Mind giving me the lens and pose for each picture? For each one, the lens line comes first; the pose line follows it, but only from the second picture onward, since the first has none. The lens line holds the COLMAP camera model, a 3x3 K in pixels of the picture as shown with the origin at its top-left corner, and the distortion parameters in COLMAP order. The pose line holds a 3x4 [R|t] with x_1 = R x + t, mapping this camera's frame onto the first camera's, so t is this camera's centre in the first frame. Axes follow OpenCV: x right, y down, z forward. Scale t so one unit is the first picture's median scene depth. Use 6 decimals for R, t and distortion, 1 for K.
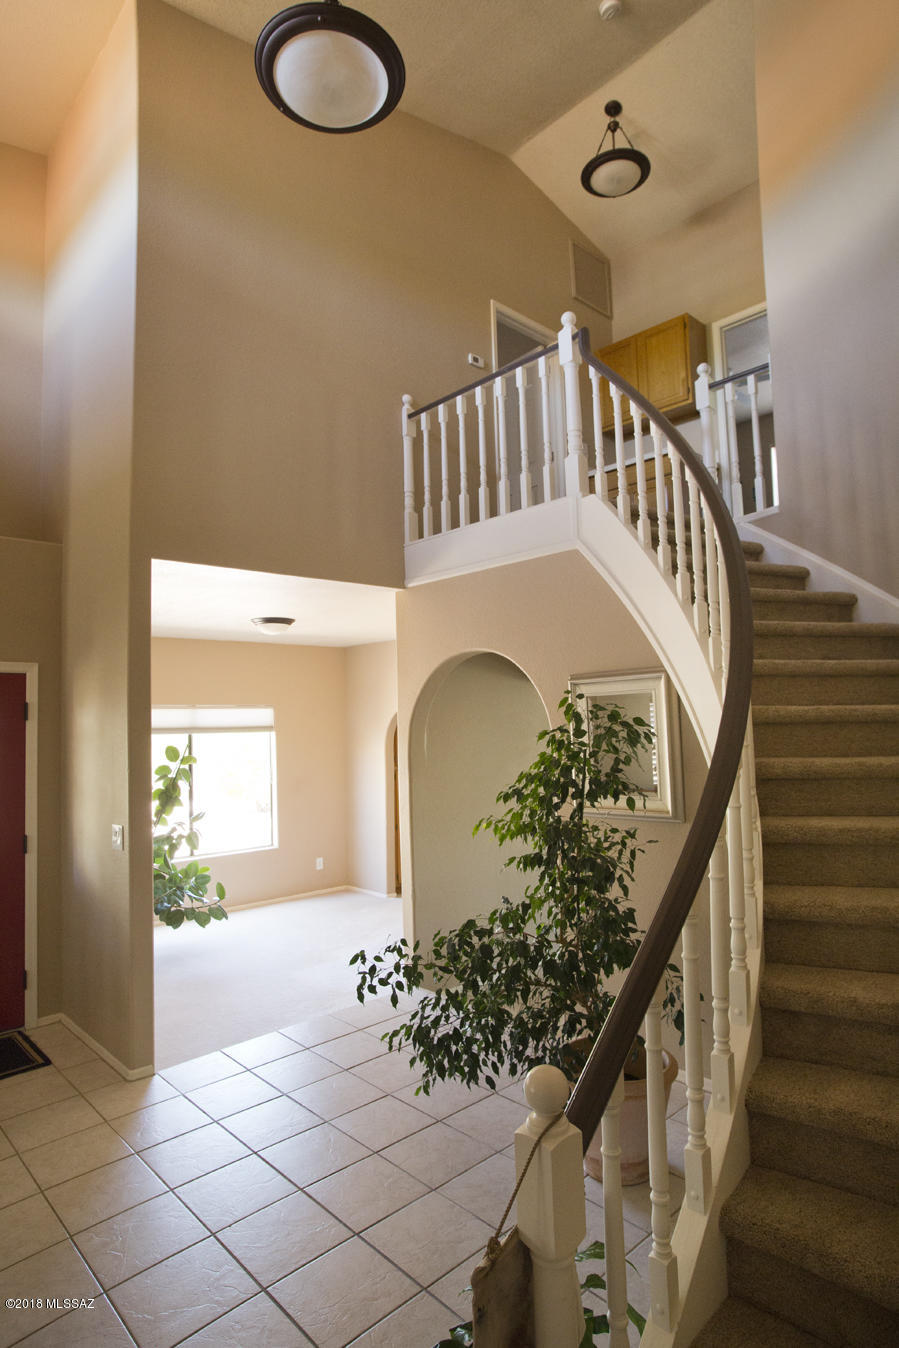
lens RADIAL K [[772.2, 0, 452.7], [0, 772.2, 671.7], [0, 0, 1]] dist [-0.093235, 0.075483]
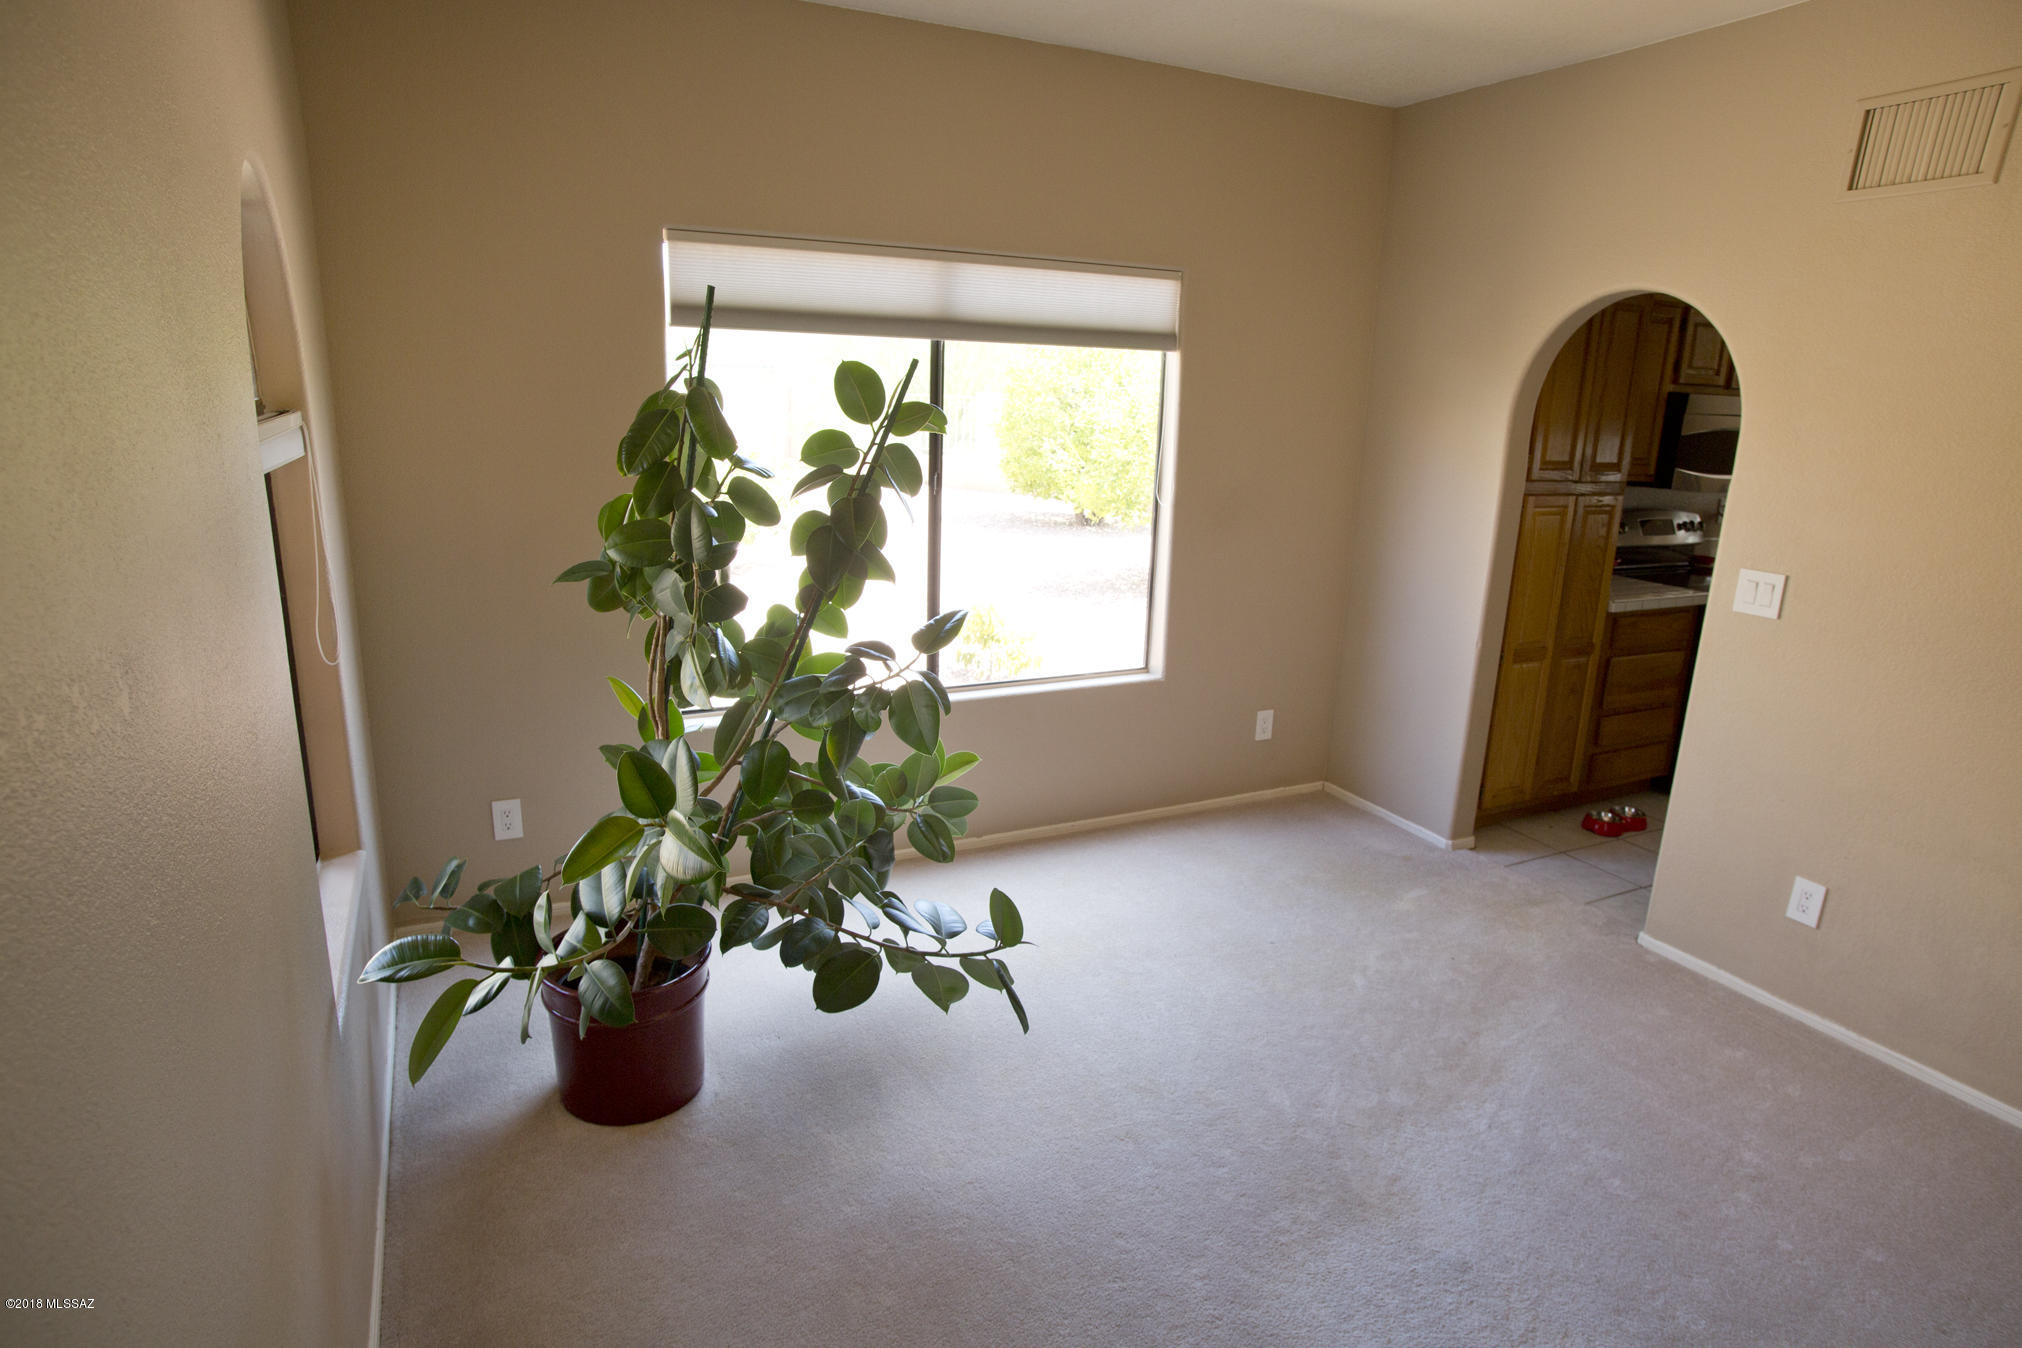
lens RADIAL K [[1158.3, 0, 1019.7], [0, 1158.3, 678.7], [0, 0, 1]] dist [-0.093235, 0.075483]
pose [[0.957653, 0.123285, -0.260195, -0.188435], [-0.034912, 0.946744, 0.320088, 0.069877], [0.285800, -0.297449, 0.910957, 0.600718]]
